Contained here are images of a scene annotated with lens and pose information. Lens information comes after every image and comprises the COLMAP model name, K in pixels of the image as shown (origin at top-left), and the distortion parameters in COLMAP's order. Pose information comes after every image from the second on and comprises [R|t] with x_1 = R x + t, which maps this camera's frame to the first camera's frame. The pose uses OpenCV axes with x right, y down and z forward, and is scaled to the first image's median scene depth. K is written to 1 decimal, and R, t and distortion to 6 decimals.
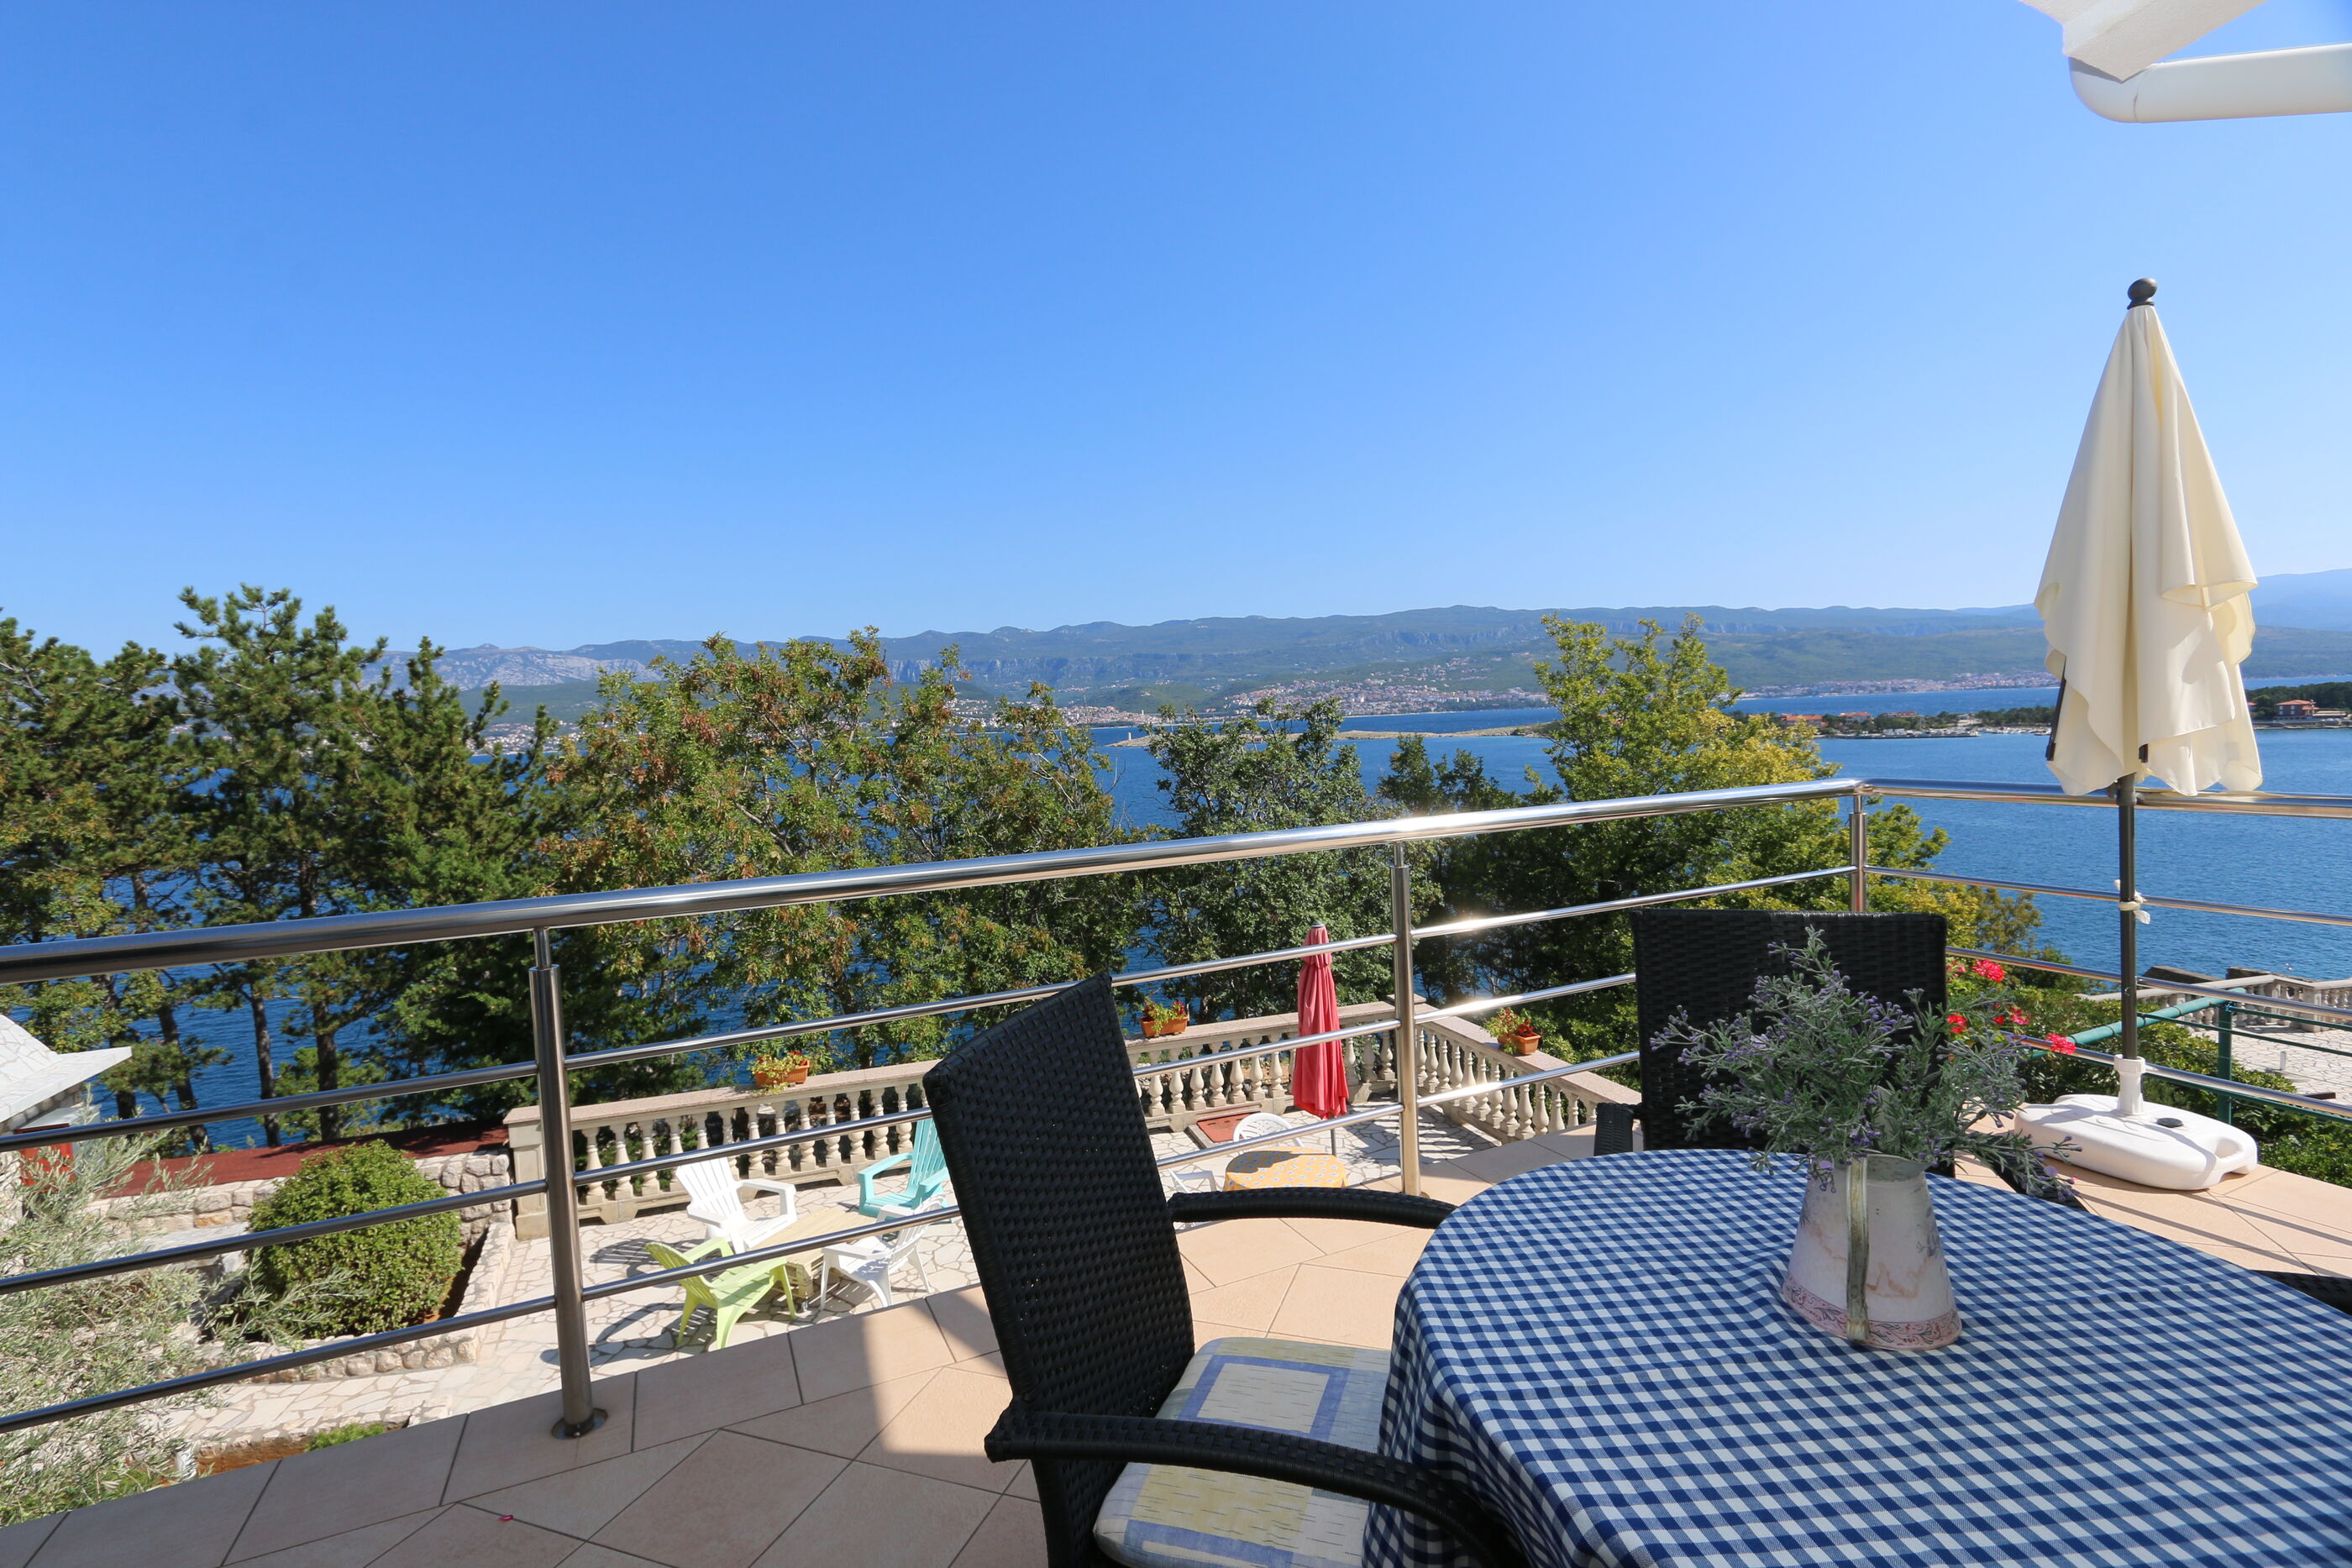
lens RADIAL K [[1072.2, 0, 1168.5], [0, 1072.2, 787.6], [0, 0, 1]] dist [-0.014009, 0.003161]
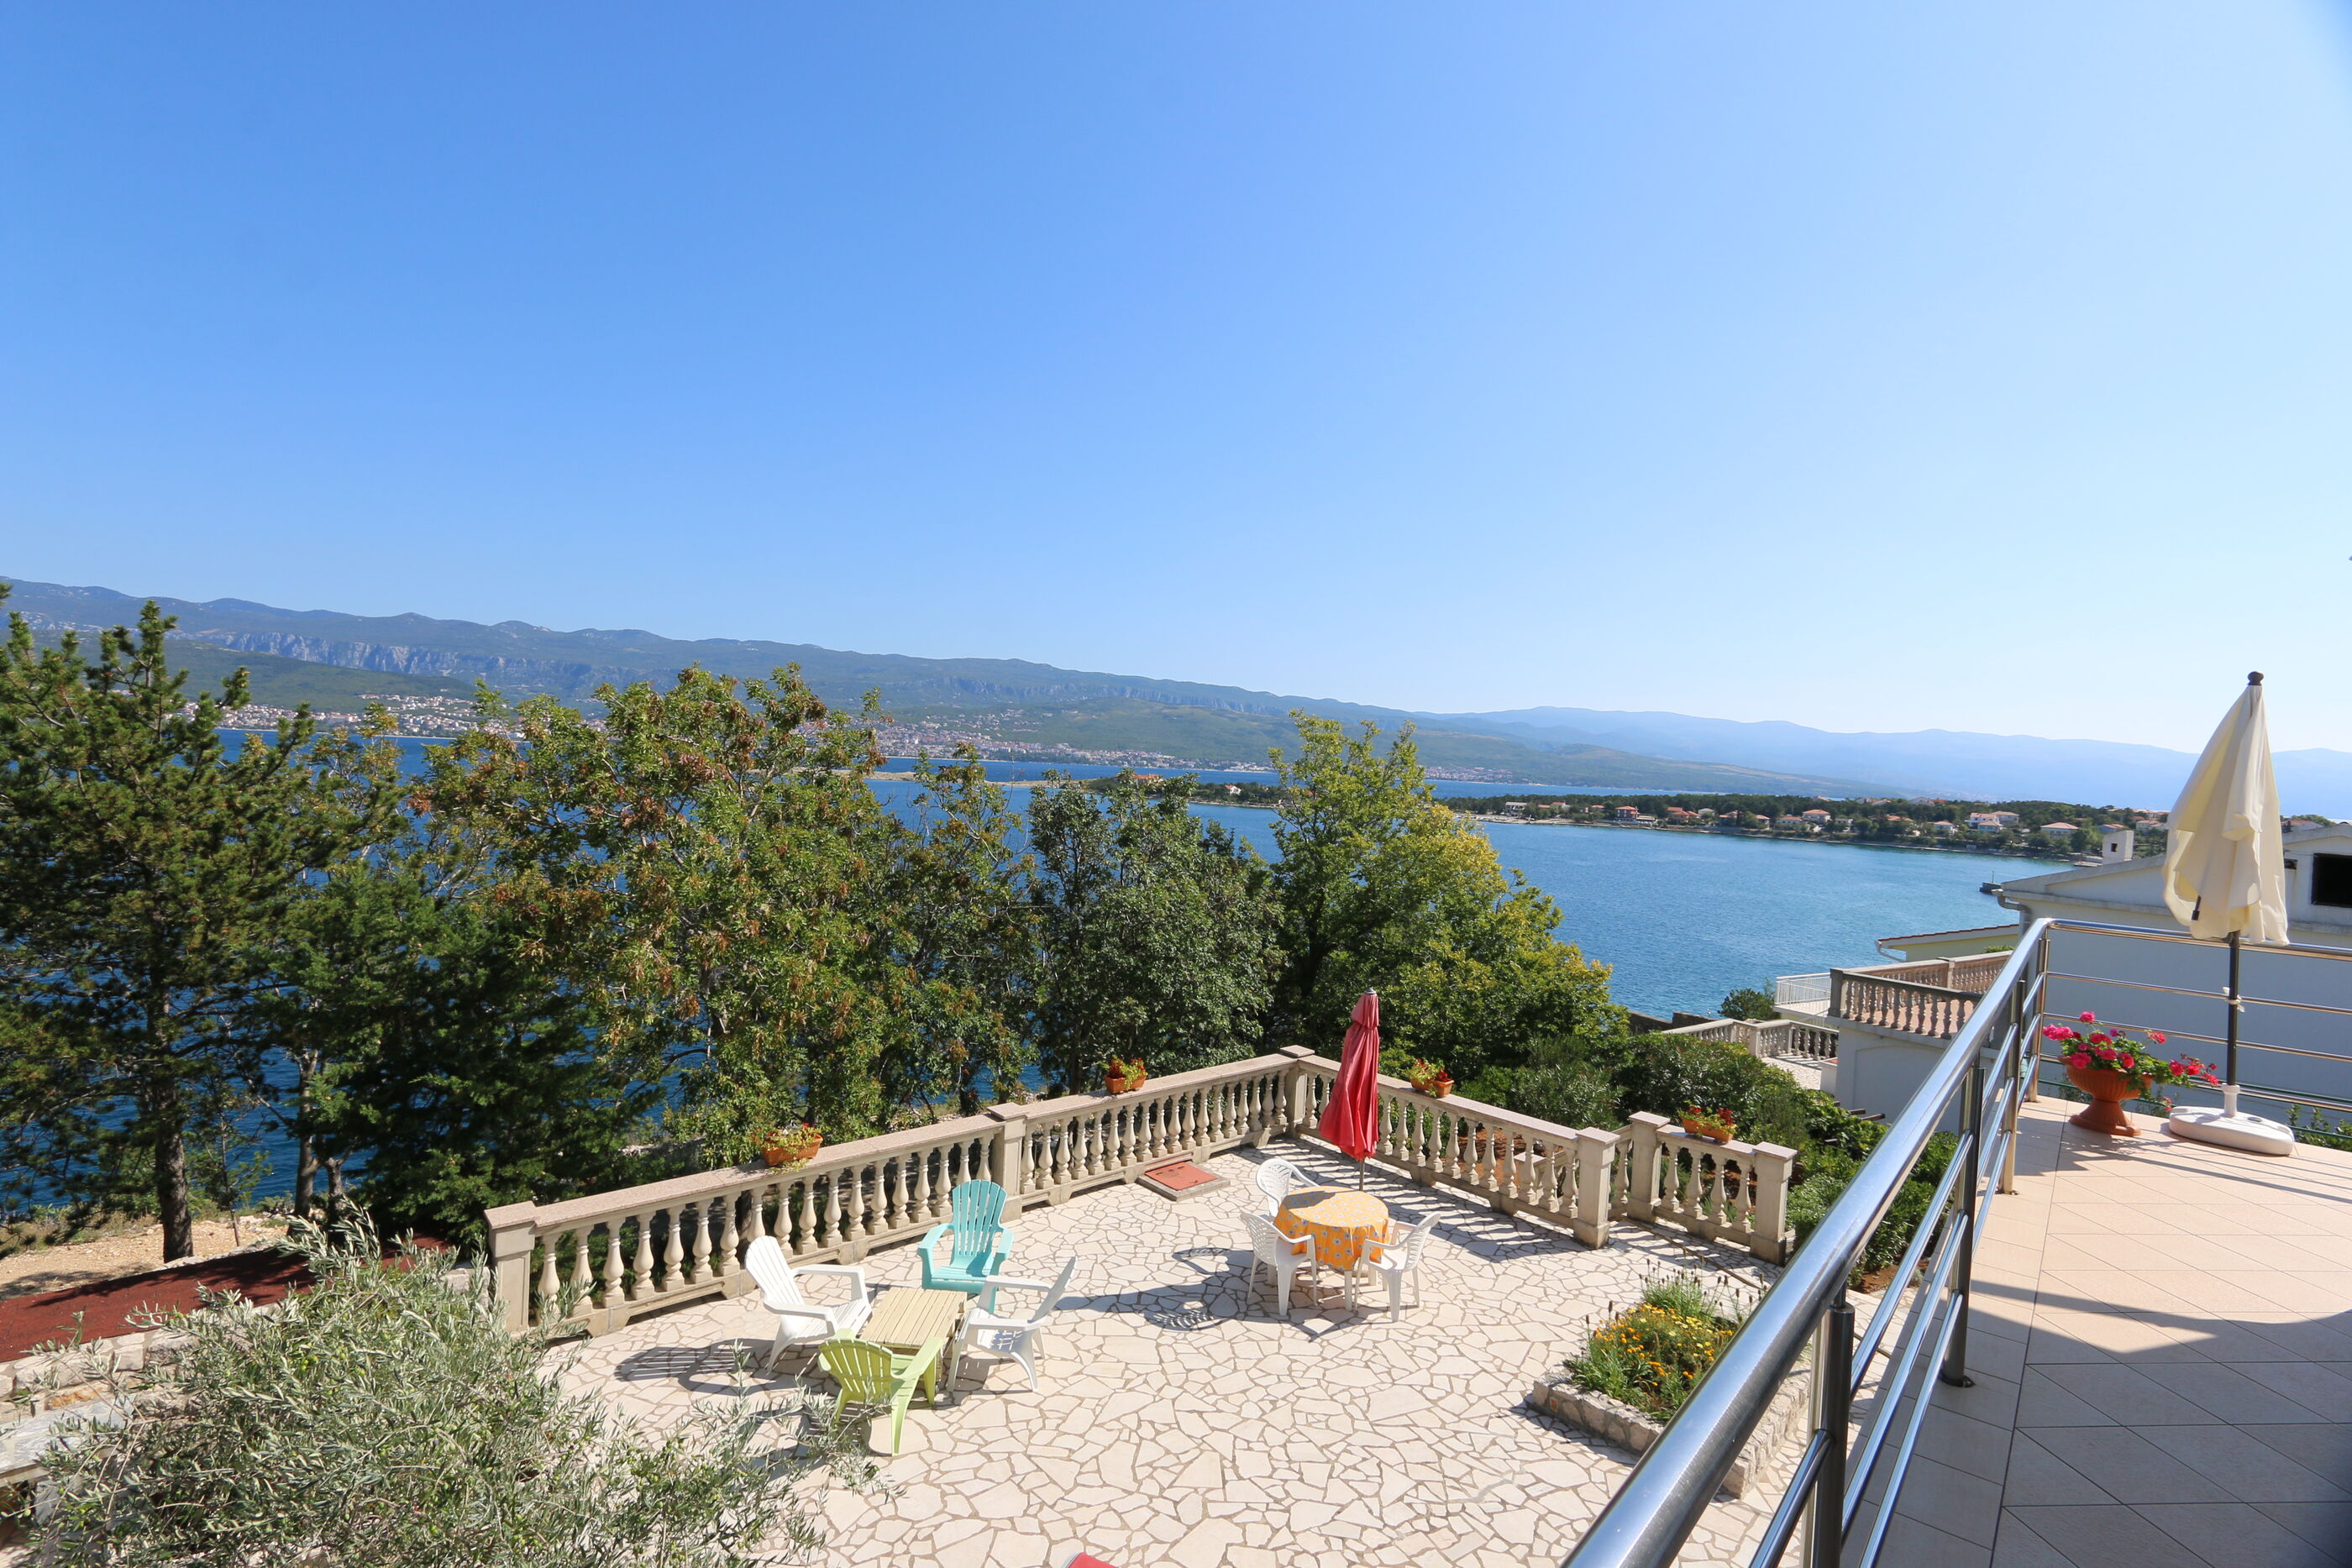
lens RADIAL K [[1072.2, 0, 1157.7], [0, 1072.2, 786.8], [0, 0, 1]] dist [-0.014009, 0.003161]
pose [[0.914375, 0.075209, 0.397821, -0.211779], [-0.058862, 0.996849, -0.053166, -0.007260], [-0.400566, 0.025197, 0.915921, 0.006323]]
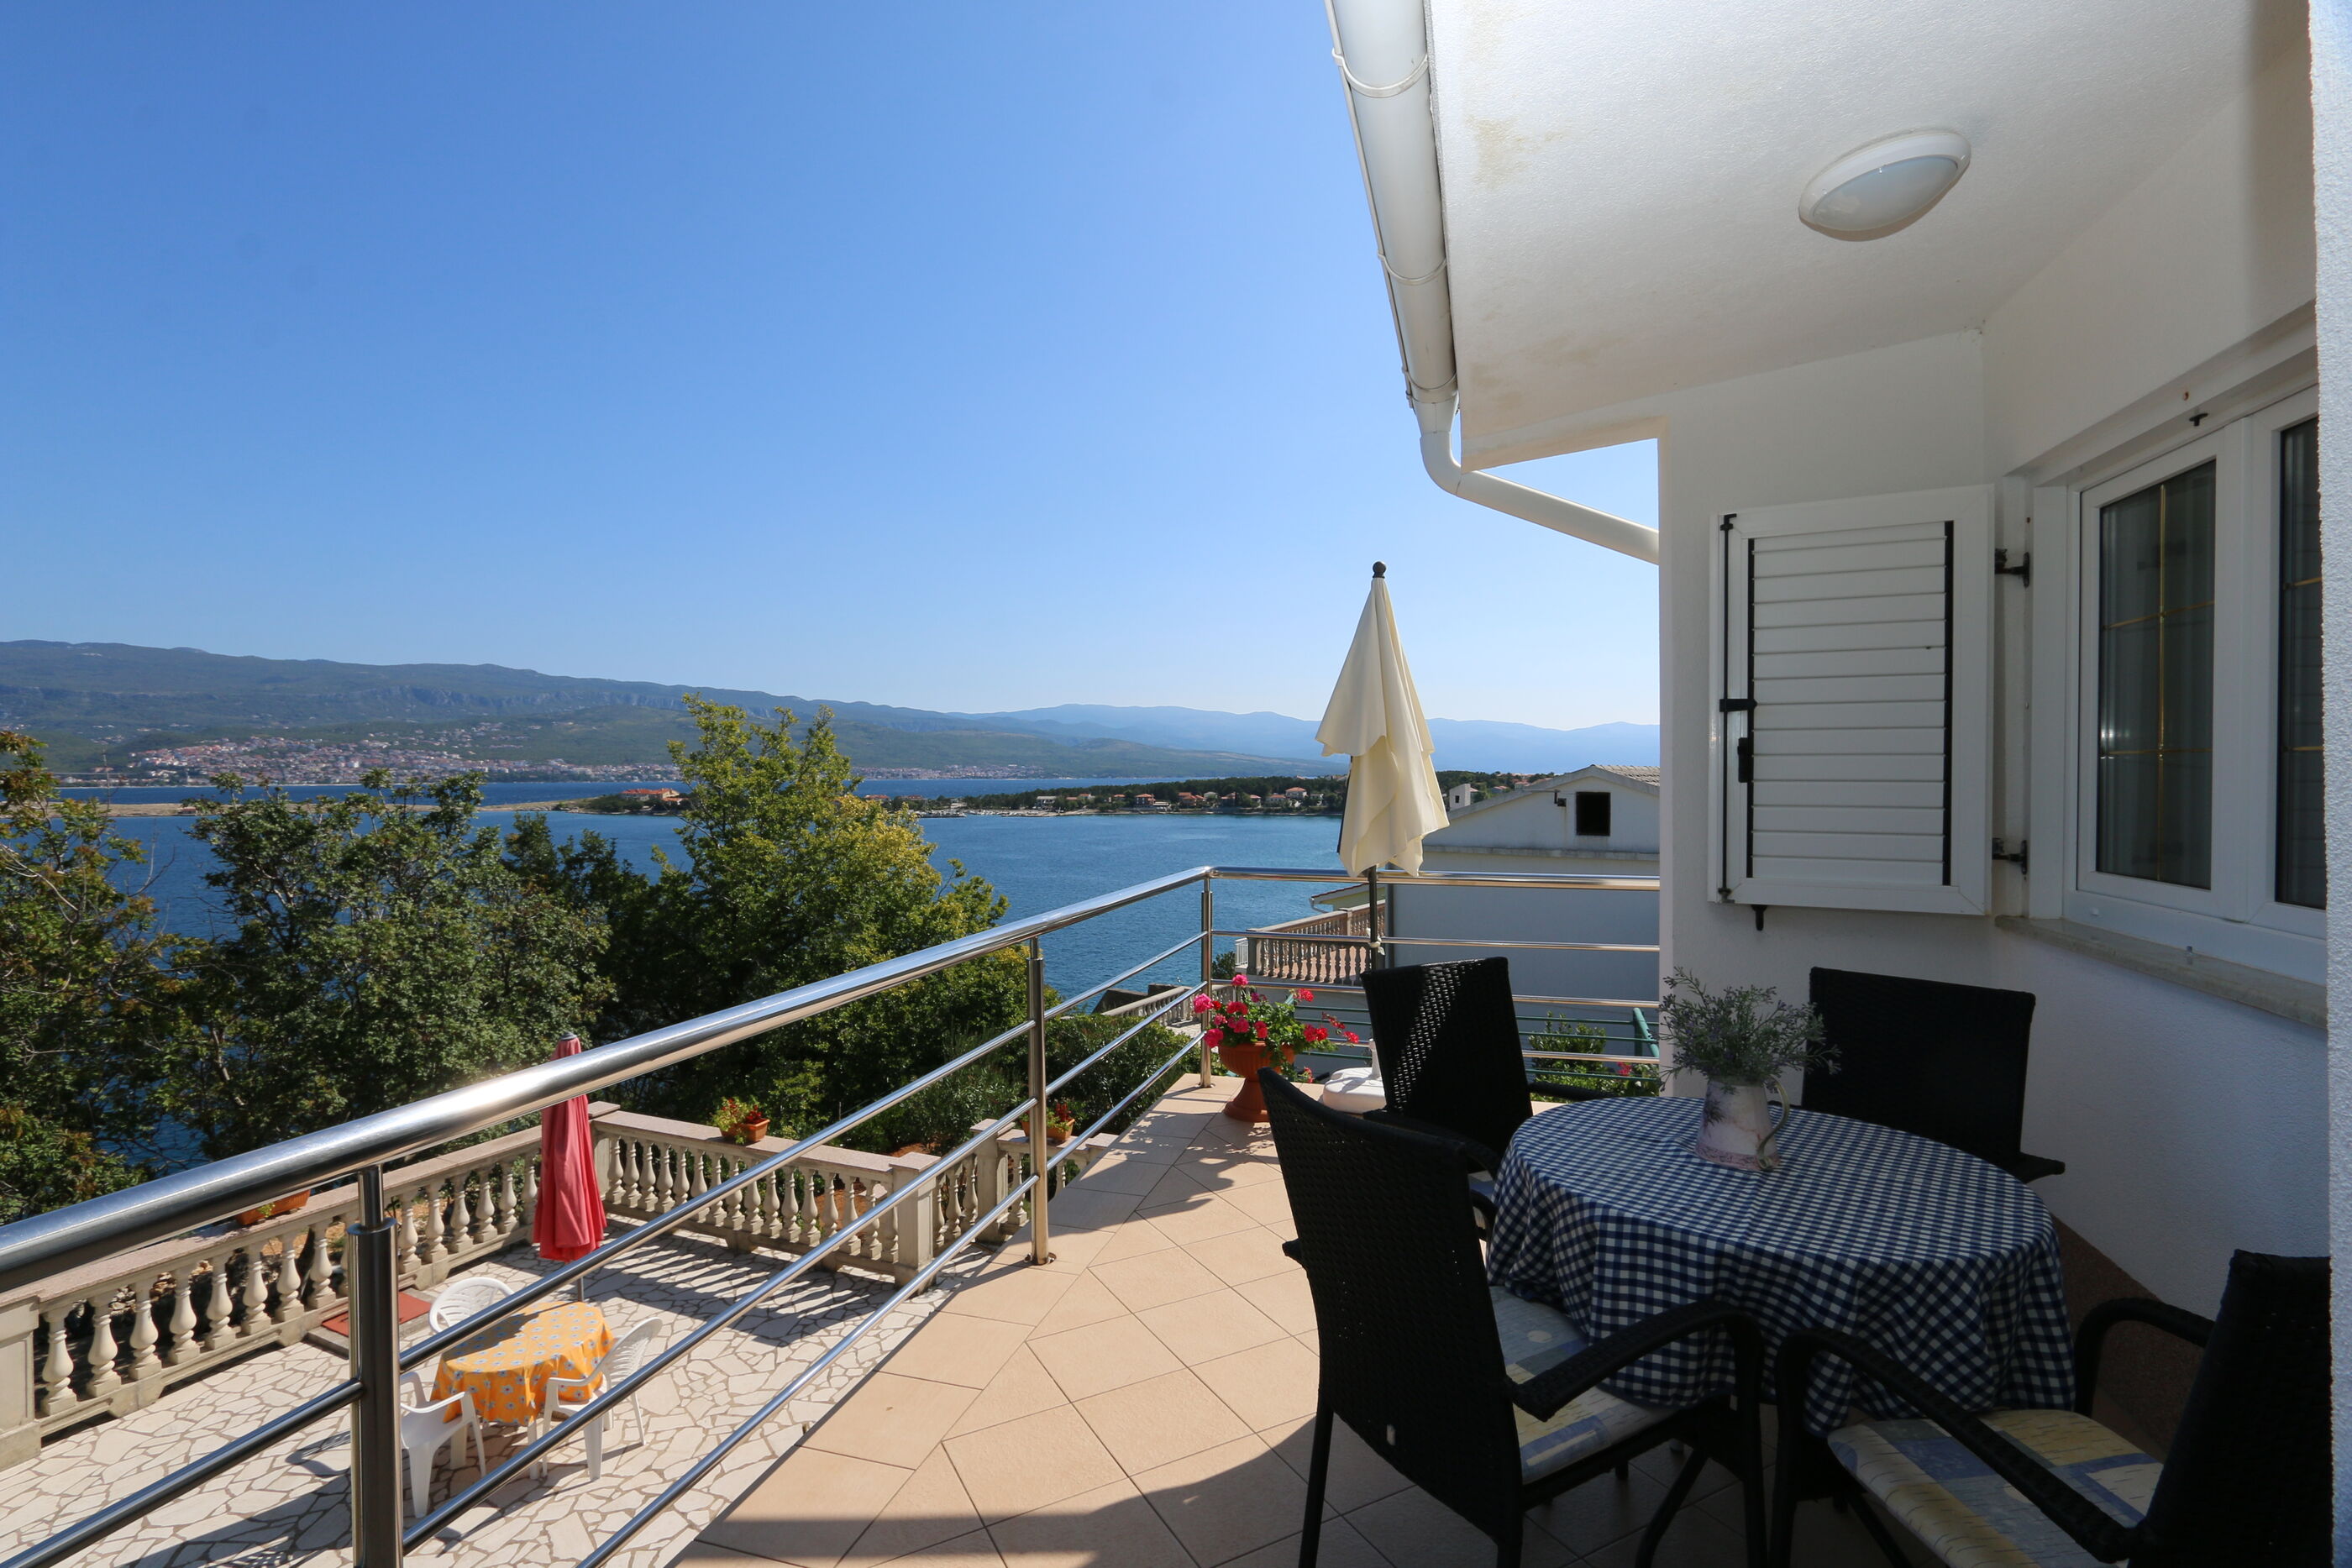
lens RADIAL K [[1072.2, 0, 1143.8], [0, 1072.2, 788.5], [0, 0, 1]] dist [-0.014009, 0.003161]
pose [[0.683538, 0.029678, 0.729311, -0.069781], [0.022071, 0.997876, -0.061293, -0.004156], [-0.729581, 0.057993, 0.681431, 0.018853]]
